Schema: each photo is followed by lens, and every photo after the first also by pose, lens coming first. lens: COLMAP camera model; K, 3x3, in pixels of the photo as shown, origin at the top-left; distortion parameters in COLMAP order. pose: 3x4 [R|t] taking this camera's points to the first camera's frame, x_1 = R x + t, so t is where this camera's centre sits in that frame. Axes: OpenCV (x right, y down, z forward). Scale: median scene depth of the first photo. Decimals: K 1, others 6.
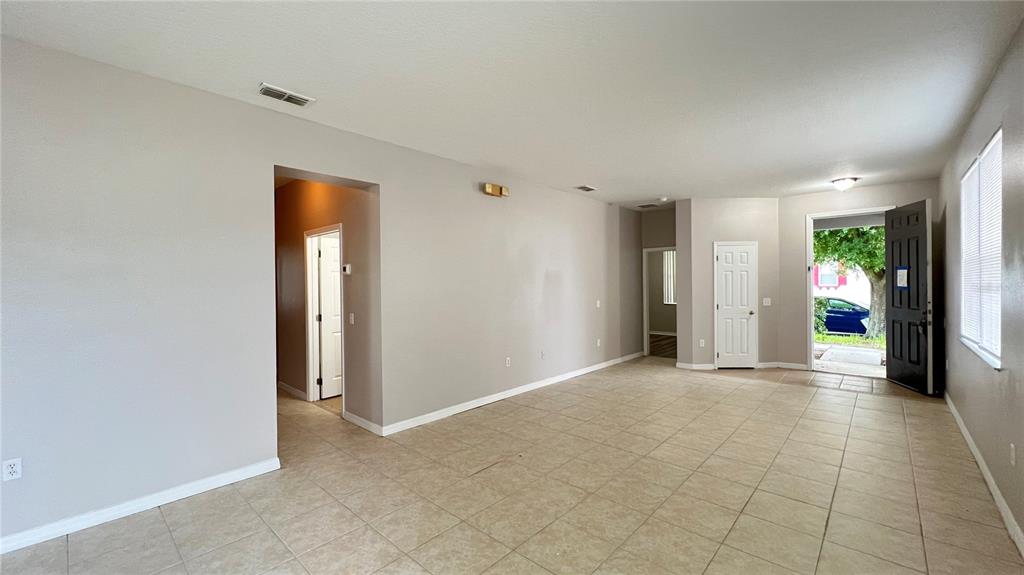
lens RADIAL K [[409.9, 0, 508.4], [0, 409.9, 286.7], [0, 0, 1]] dist [0.000911, 0.000349]
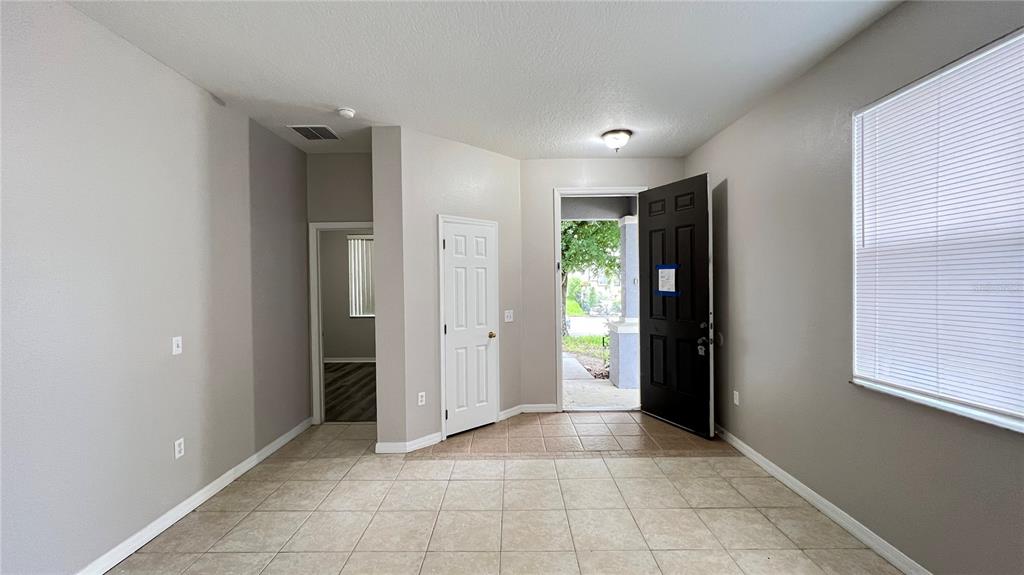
lens RADIAL K [[409.9, 0, 508.4], [0, 409.9, 286.7], [0, 0, 1]] dist [0.000911, 0.000349]
pose [[0.745084, -0.006407, 0.666940, 0.196549], [0.009188, 0.999958, -0.000659, -0.009099], [-0.666908, 0.006619, 0.745111, 0.515952]]
